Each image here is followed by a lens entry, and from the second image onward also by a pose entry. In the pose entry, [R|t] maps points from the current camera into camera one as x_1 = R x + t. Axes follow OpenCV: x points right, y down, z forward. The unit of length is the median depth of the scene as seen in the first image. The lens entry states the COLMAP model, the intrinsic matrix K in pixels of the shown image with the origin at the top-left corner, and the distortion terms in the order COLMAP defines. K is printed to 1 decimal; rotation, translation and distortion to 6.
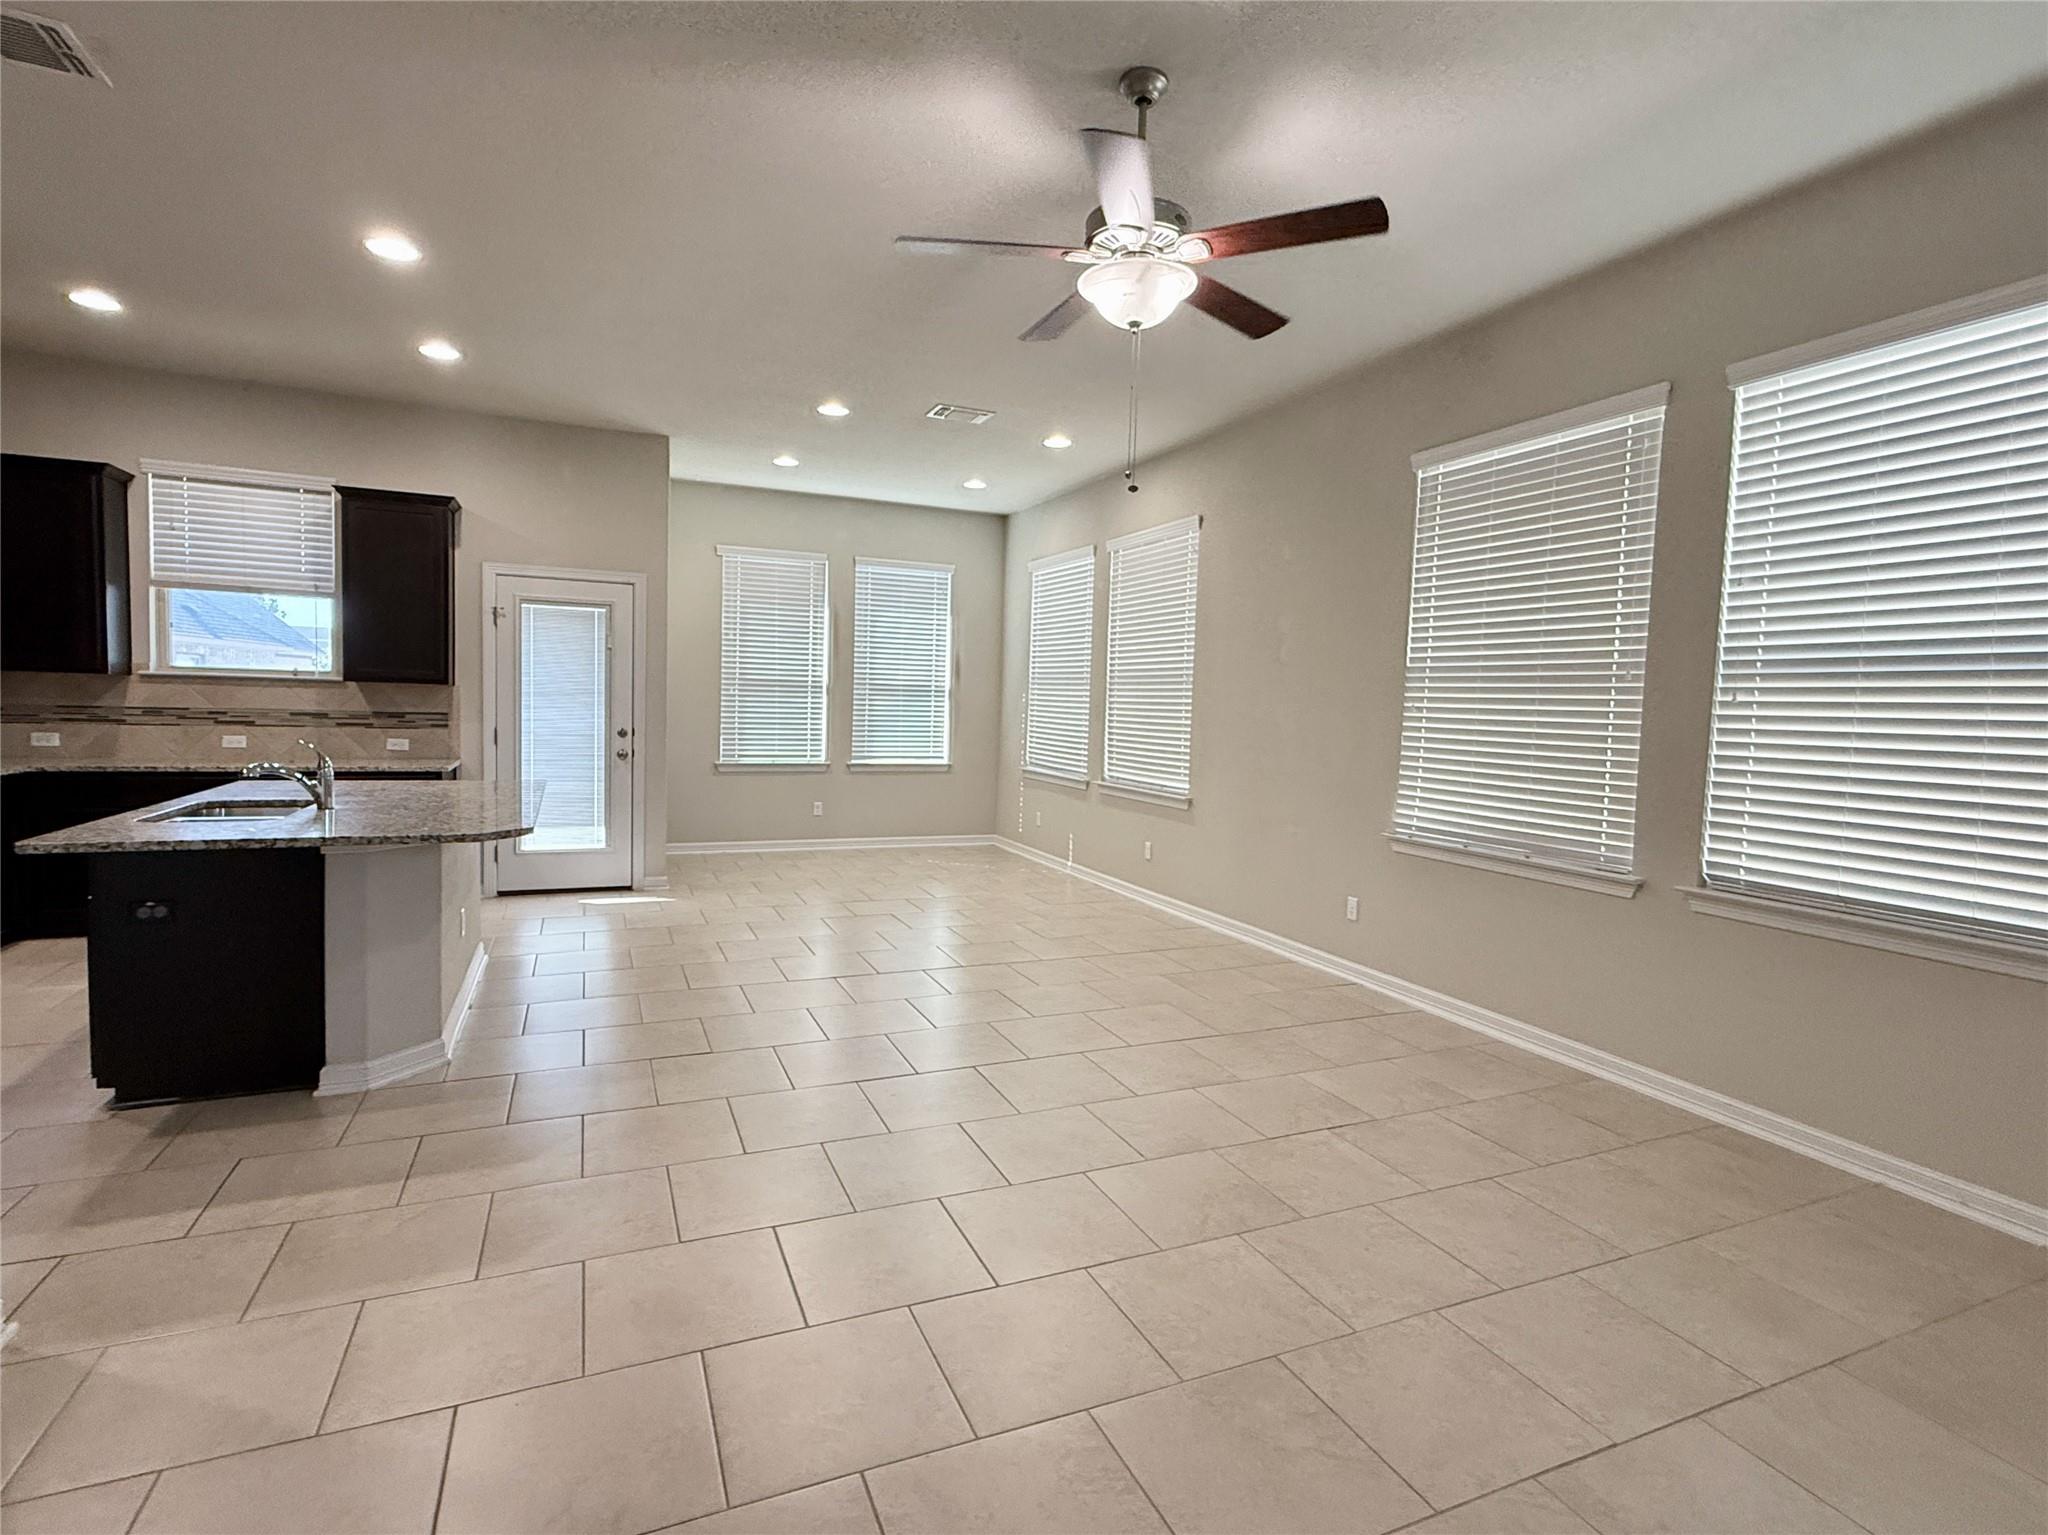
lens RADIAL K [[1004.2, 0, 1024.0], [0, 1004.2, 767.5], [0, 0, 1]] dist [0.001246, 0.000233]
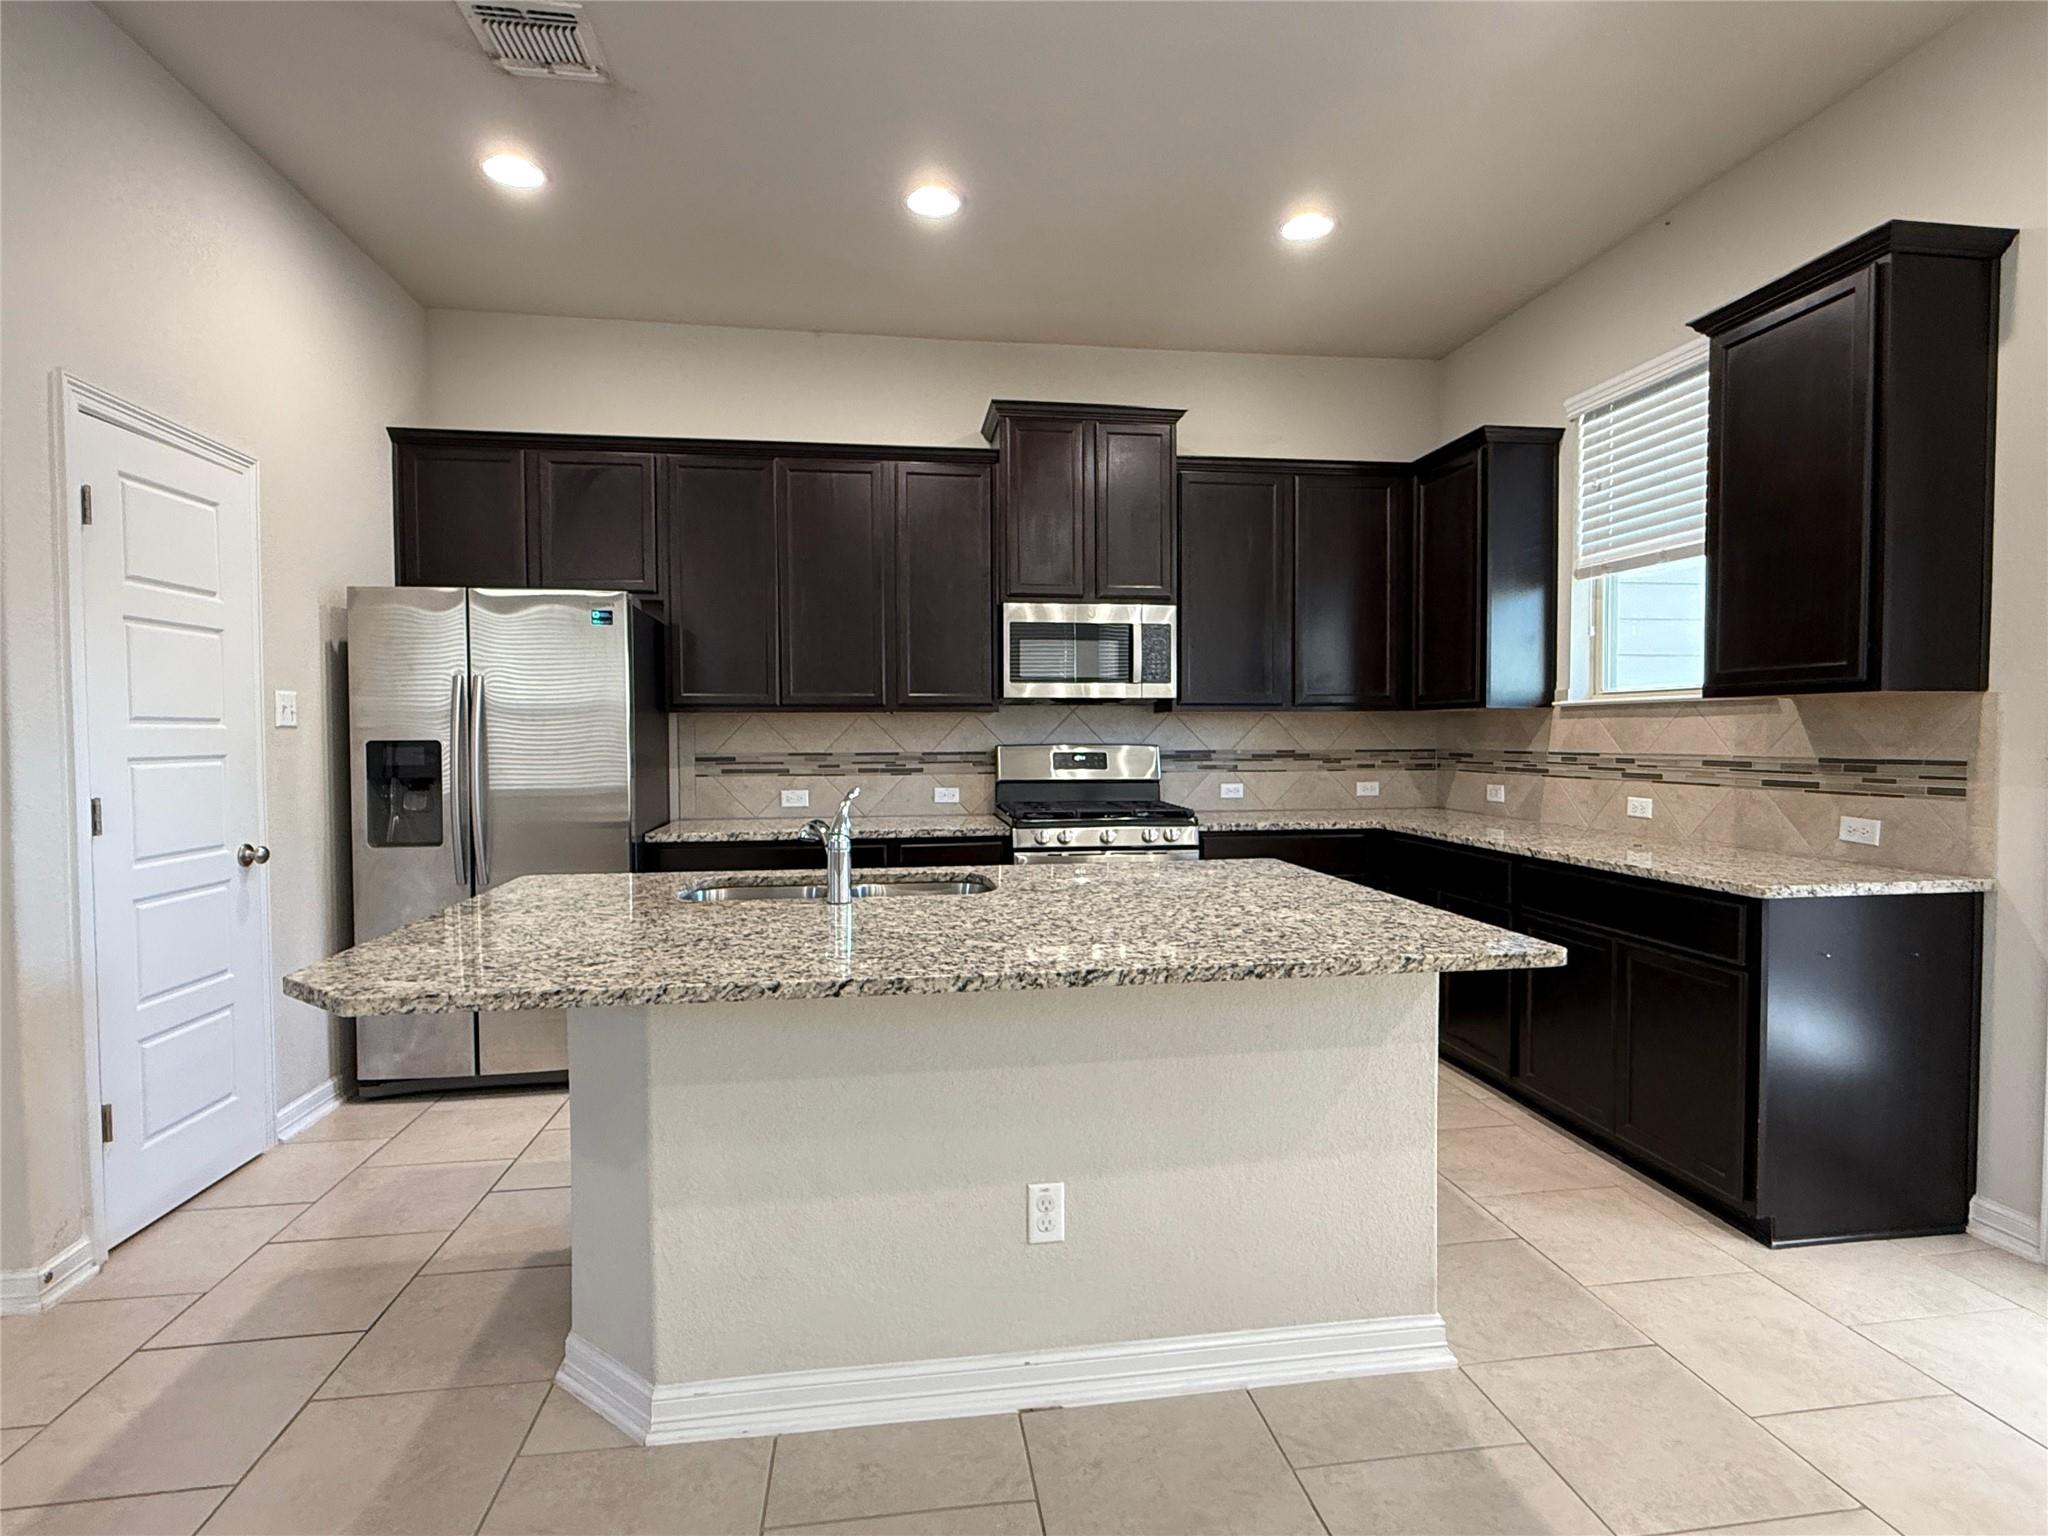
lens RADIAL K [[1004.2, 0, 1024.0], [0, 1004.2, 768.0], [0, 0, 1]] dist [0.001246, 0.000233]
pose [[-0.262644, 0.003017, -0.964888, -0.086278], [-0.066656, 0.997549, 0.021263, -0.036032], [0.962588, 0.069900, -0.261800, 0.761819]]
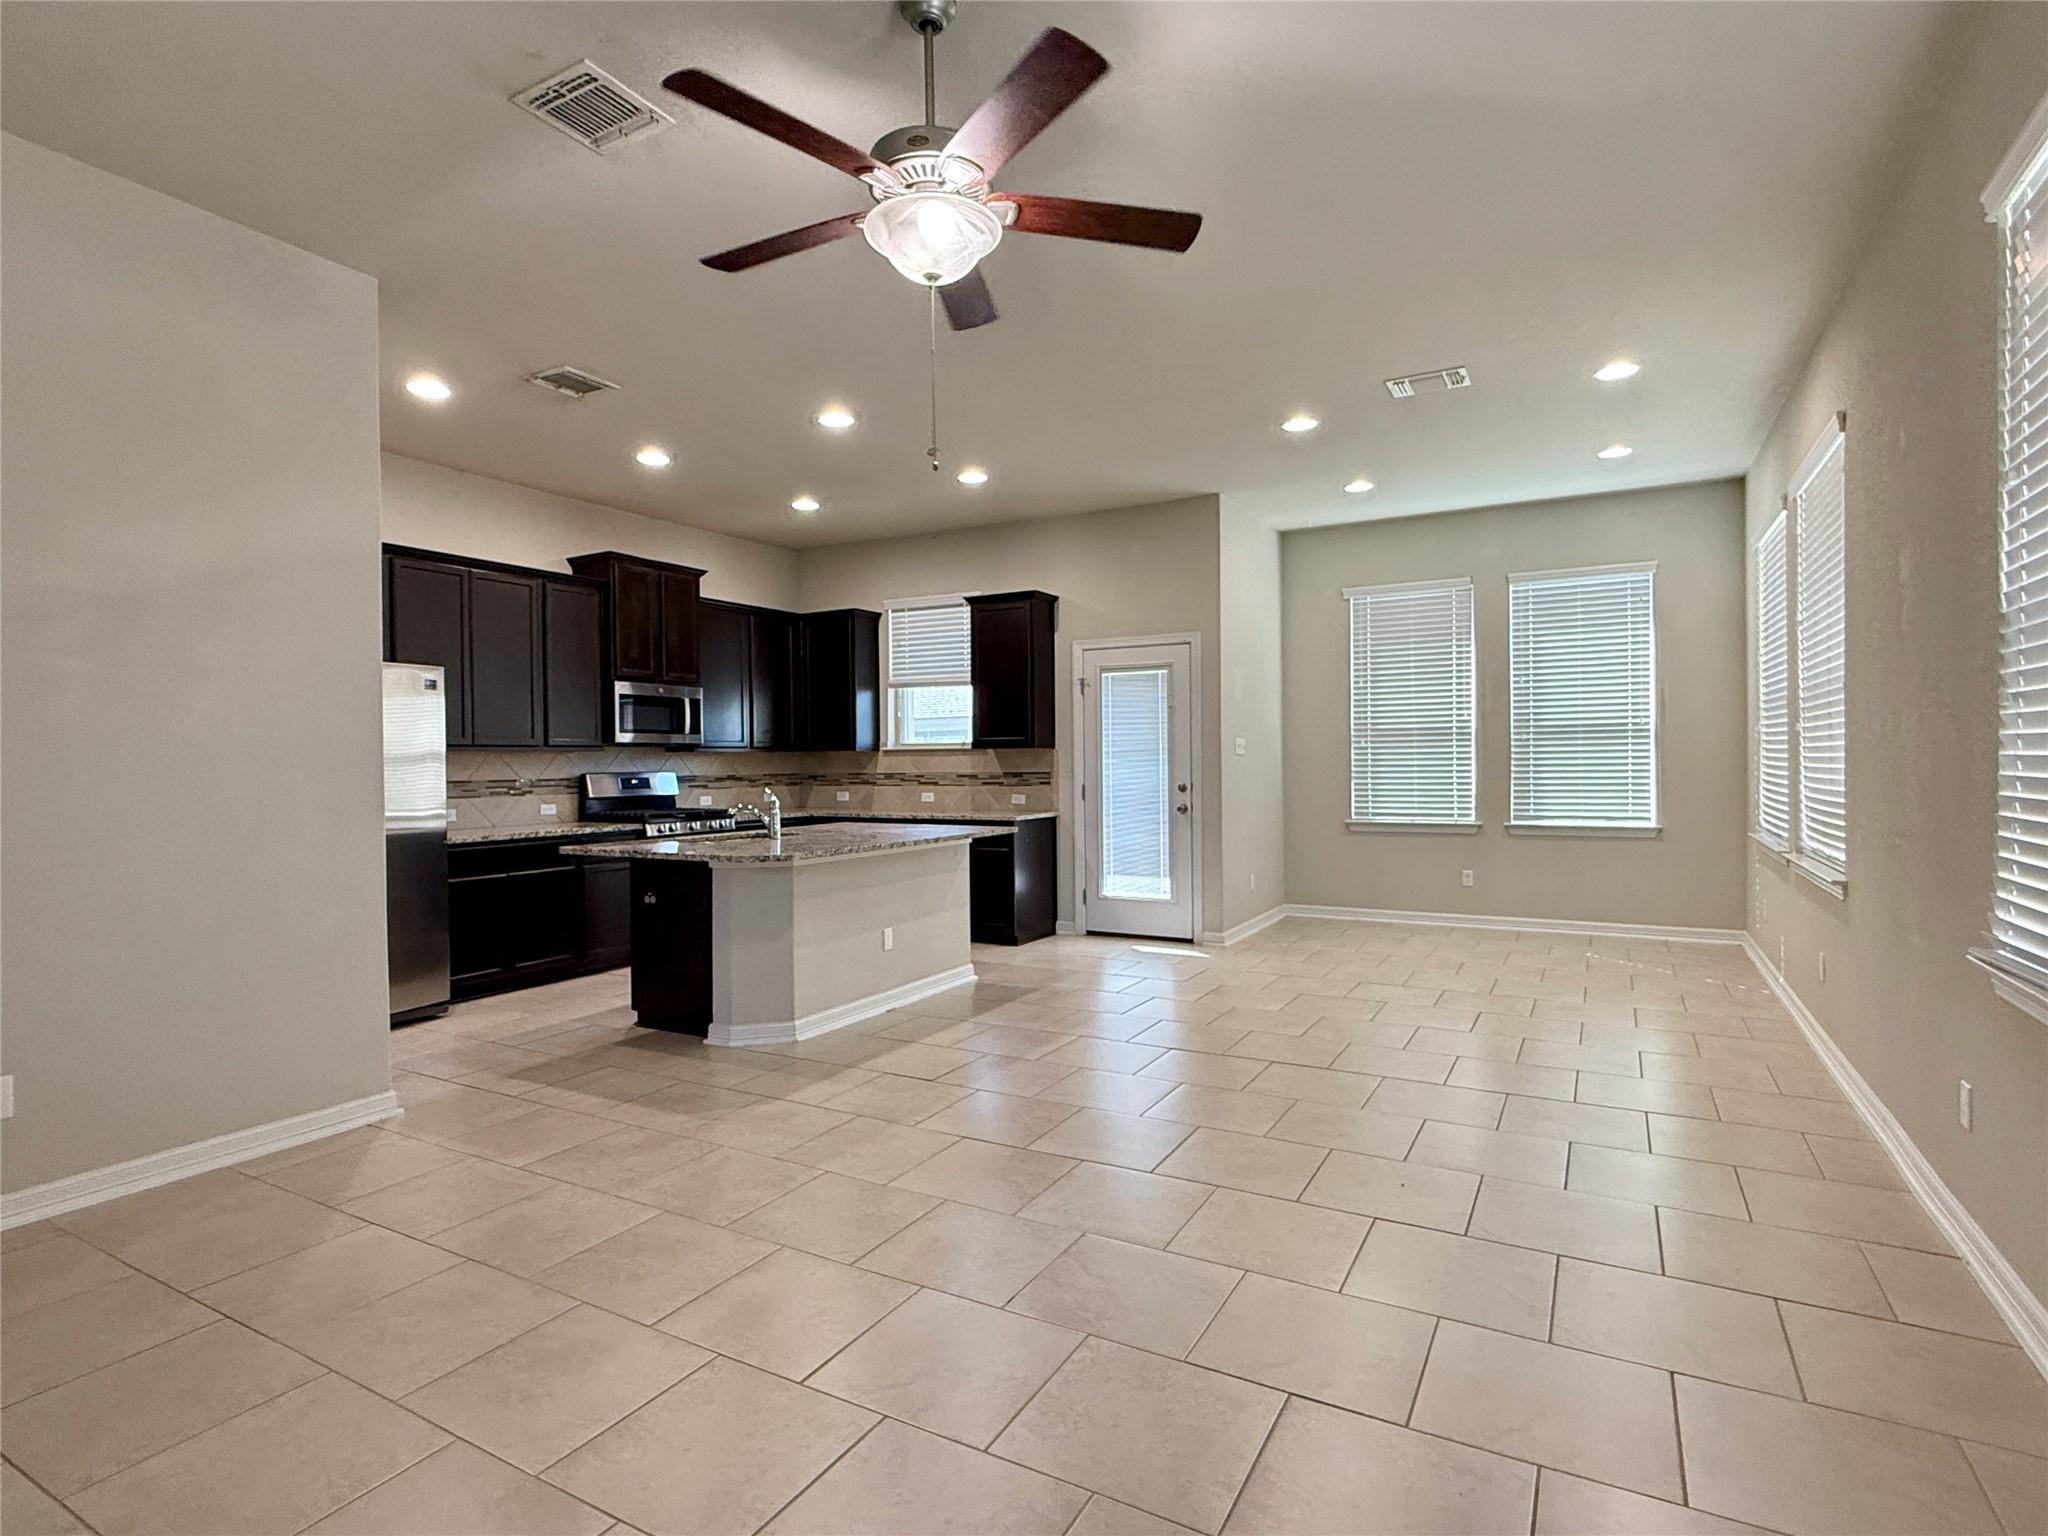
lens RADIAL K [[1040.5, 0, 1024.0], [0, 1040.5, 768.0], [0, 0, 1]] dist [-0.000166, -0.000066]
pose [[0.603809, -0.031019, -0.796525, 0.385780], [-0.023458, 0.998118, -0.056652, 0.010456], [0.796784, 0.052892, 0.601945, 0.251118]]
